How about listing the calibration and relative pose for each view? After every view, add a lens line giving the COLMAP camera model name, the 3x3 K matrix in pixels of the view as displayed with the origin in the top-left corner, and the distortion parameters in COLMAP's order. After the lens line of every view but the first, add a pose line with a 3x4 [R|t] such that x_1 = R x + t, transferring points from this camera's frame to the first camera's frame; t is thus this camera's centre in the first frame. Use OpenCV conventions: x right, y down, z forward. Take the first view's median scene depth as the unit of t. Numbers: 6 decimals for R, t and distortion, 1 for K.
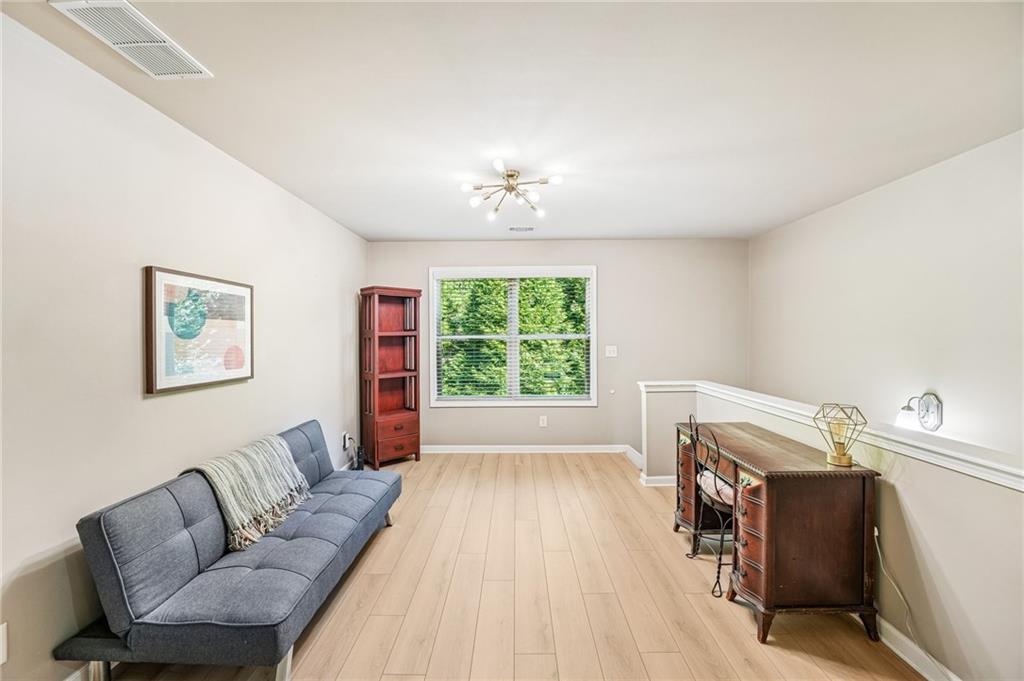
lens RADIAL K [[415.5, 0, 509.6], [0, 415.5, 342.5], [0, 0, 1]] dist [-0.025429, 0.002541]
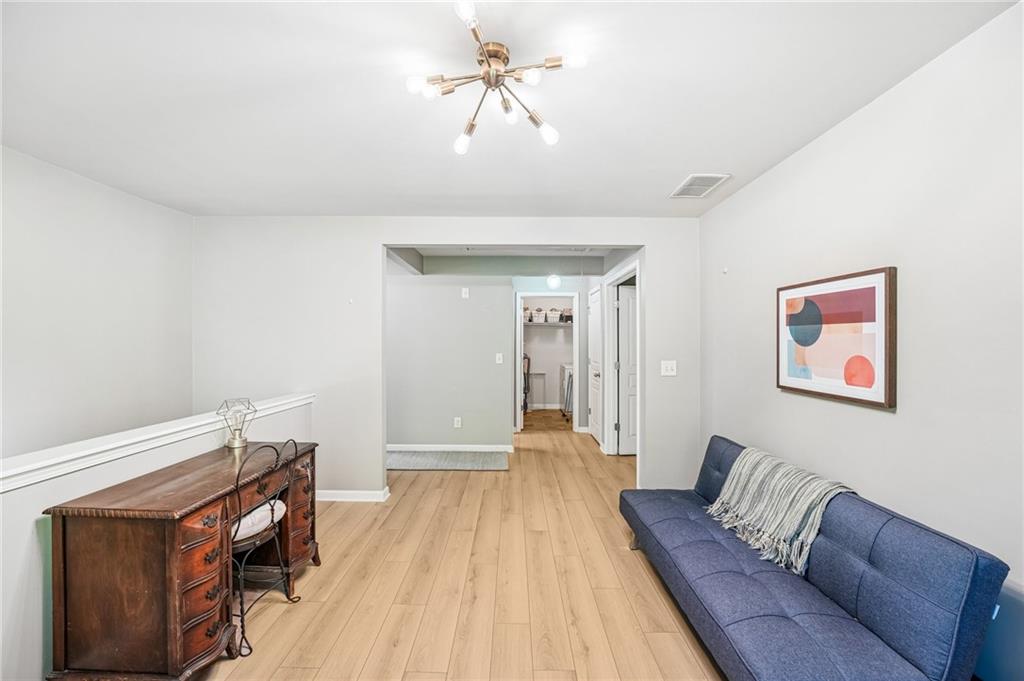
lens RADIAL K [[415.5, 0, 502.0], [0, 415.5, 339.7], [0, 0, 1]] dist [-0.025429, 0.002541]
pose [[-0.999697, 0.000145, 0.024626, -0.023860], [0.000433, 0.999931, 0.011702, -0.028137], [-0.024623, 0.011709, -0.999628, 1.597134]]
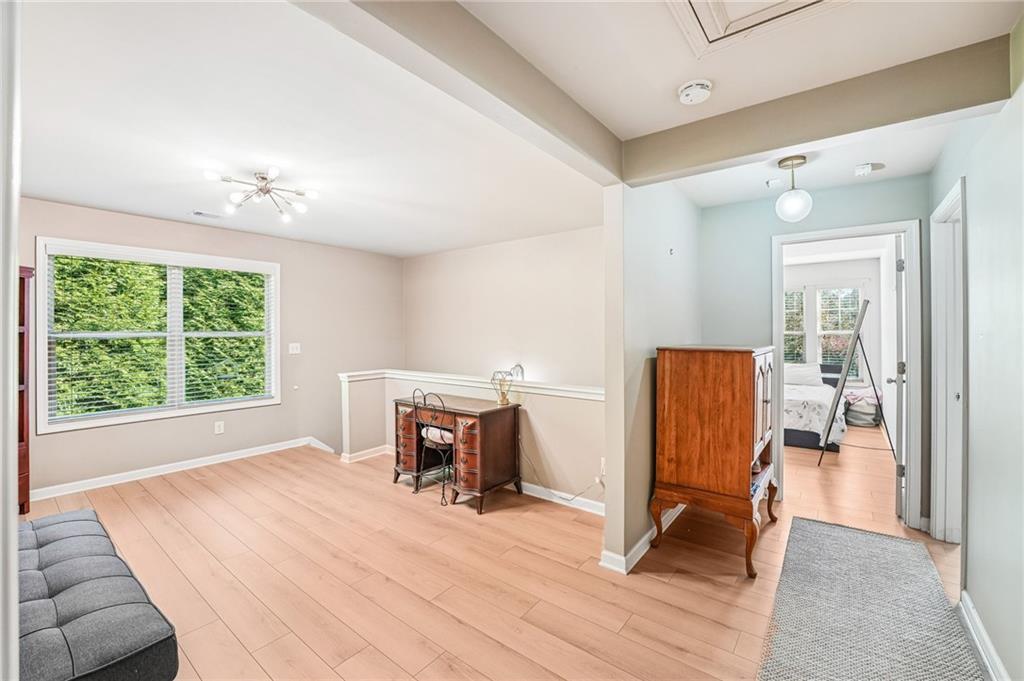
lens RADIAL K [[415.5, 0, 521.1], [0, 415.5, 333.3], [0, 0, 1]] dist [-0.025429, 0.002541]
pose [[0.595509, 0.001926, 0.803346, -0.447788], [0.012010, 0.999864, -0.011300, 0.003452], [-0.803259, 0.016377, 0.595405, -0.119337]]
